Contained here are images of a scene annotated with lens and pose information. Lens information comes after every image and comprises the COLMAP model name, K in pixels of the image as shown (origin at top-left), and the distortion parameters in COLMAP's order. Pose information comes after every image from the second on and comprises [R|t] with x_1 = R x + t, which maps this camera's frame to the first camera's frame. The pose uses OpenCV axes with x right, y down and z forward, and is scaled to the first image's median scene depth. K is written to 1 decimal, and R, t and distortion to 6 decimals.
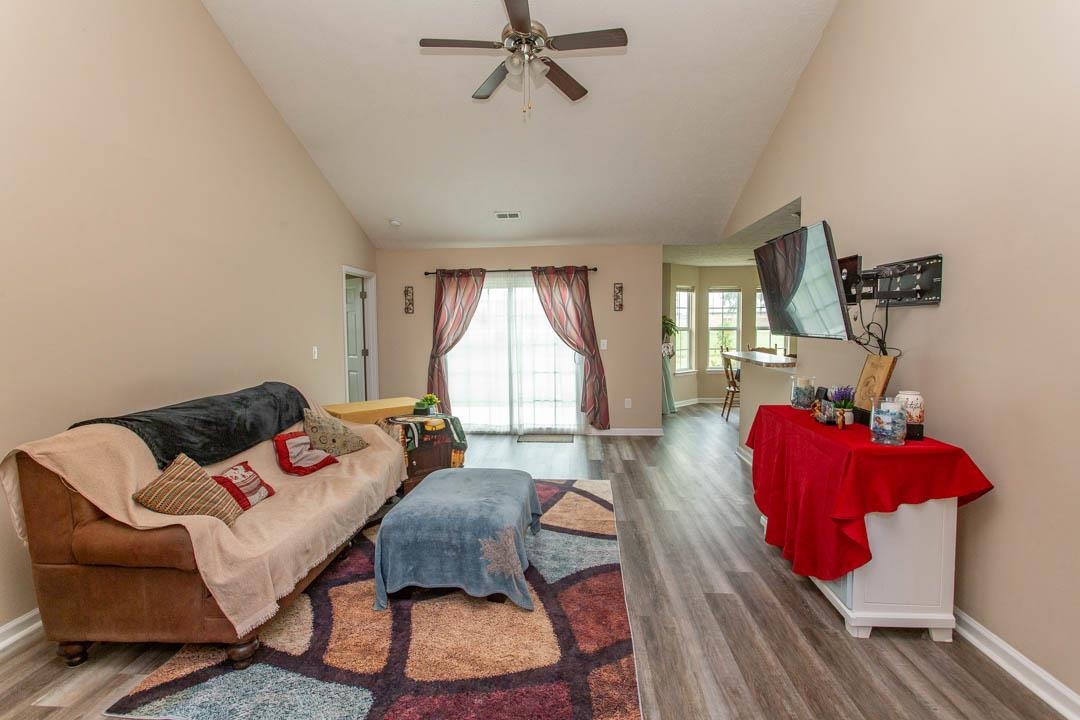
lens RADIAL K [[511.2, 0, 539.2], [0, 511.2, 355.0], [0, 0, 1]] dist [0.000691, 0.001107]
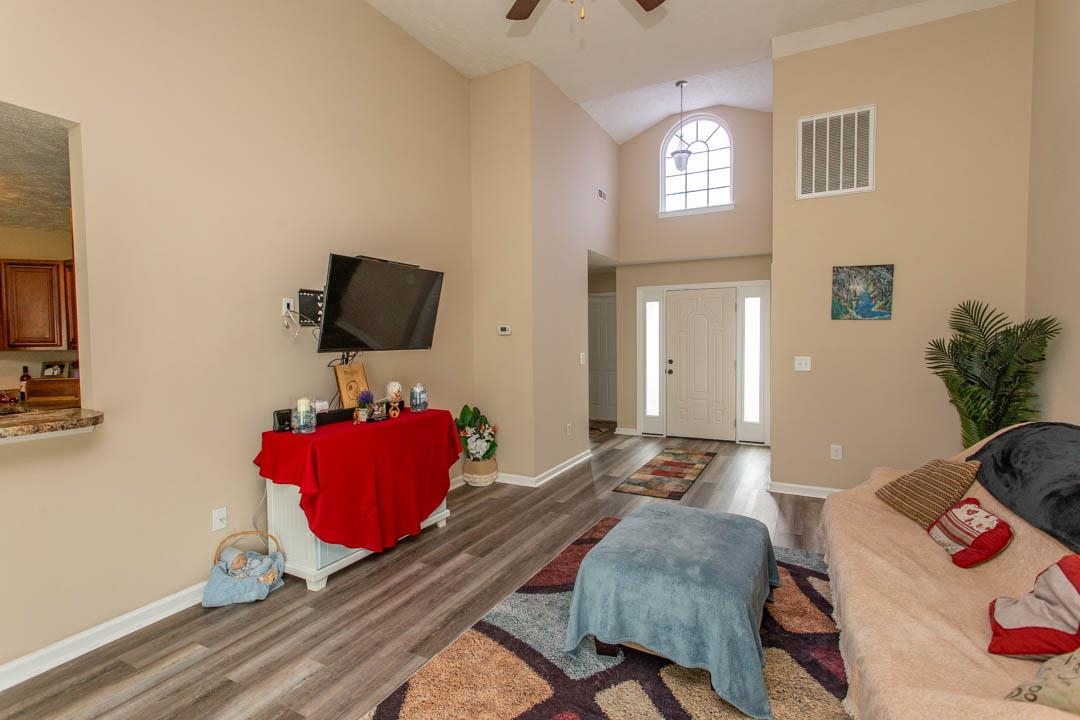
lens RADIAL K [[518.6, 0, 530.0], [0, 518.6, 356.5], [0, 0, 1]] dist [0.001624, 0.001898]
pose [[-0.910500, 0.000551, 0.413509, -0.170504], [0.042220, 0.994897, 0.091639, -0.070846], [-0.411348, 0.100896, -0.905877, 1.175137]]
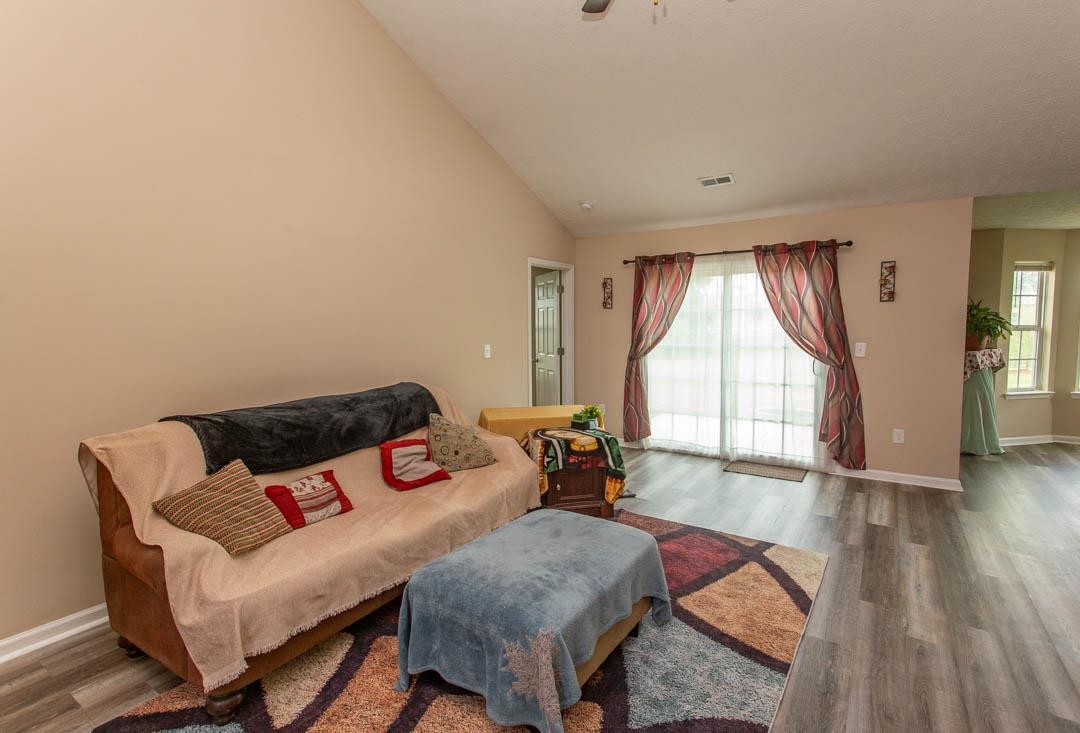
lens RADIAL K [[520.7, 0, 548.1], [0, 520.7, 361.2], [0, 0, 1]] dist [0.001540, 0.001151]
pose [[0.875549, 0.037988, -0.481634, 0.135872], [-0.028928, 0.999237, 0.026225, -0.015637], [0.482263, -0.009028, 0.875980, 0.228888]]
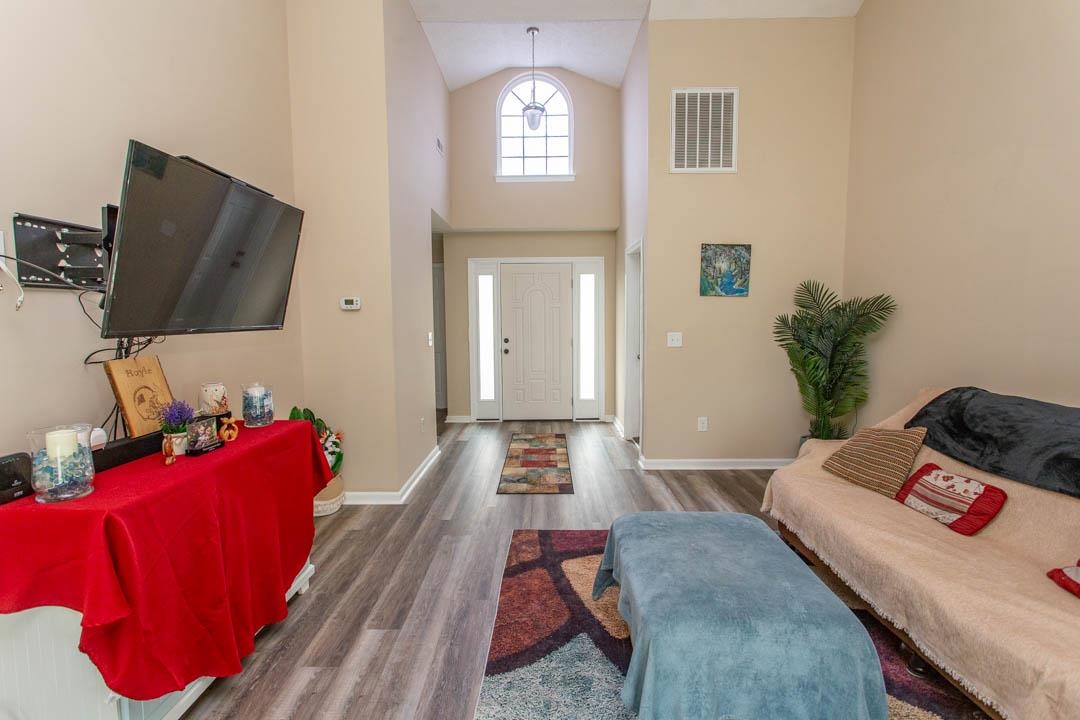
lens RADIAL K [[519.2, 0, 536.5], [0, 519.2, 356.4], [0, 0, 1]] dist [0.005139, 0.001327]
pose [[-0.998285, 0.021033, -0.054632, 0.077700], [0.012929, 0.989398, 0.144653, -0.060292], [0.057095, 0.143698, -0.987973, 1.041855]]
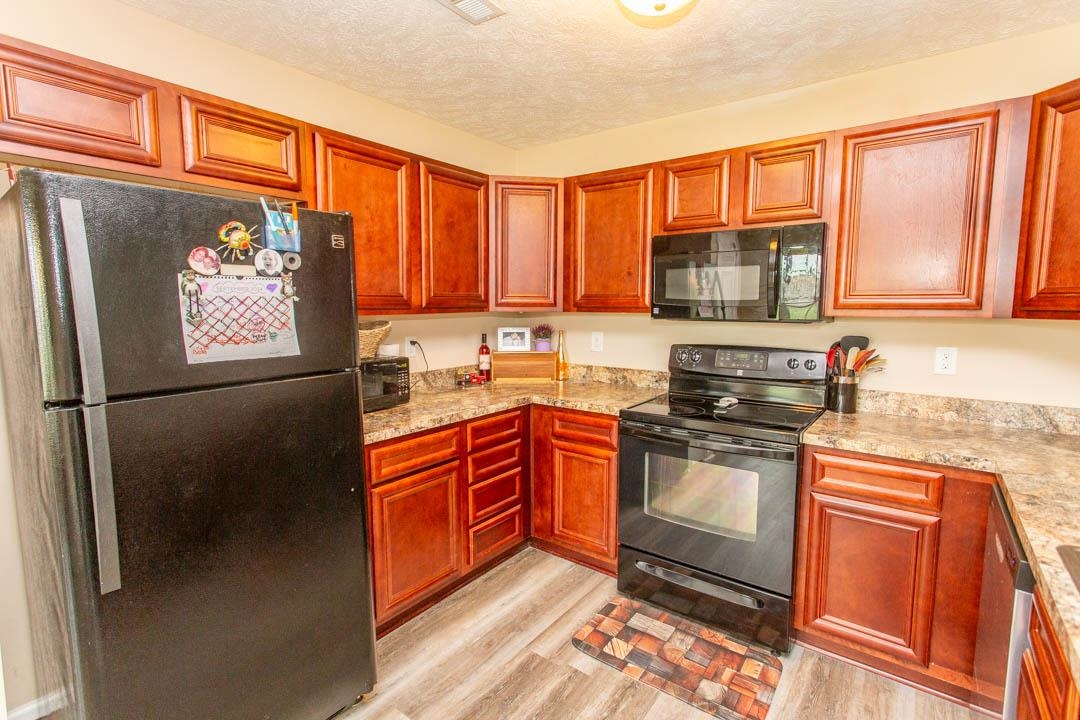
lens RADIAL K [[498.9, 0, 540.0], [0, 498.9, 360.0], [0, 0, 1]] dist [0.000109, 0.000826]
pose [[-0.835454, -0.058456, 0.546442, 0.677779], [0.037039, 0.986077, 0.162114, -0.074461], [-0.548310, 0.155678, -0.821657, 1.198551]]
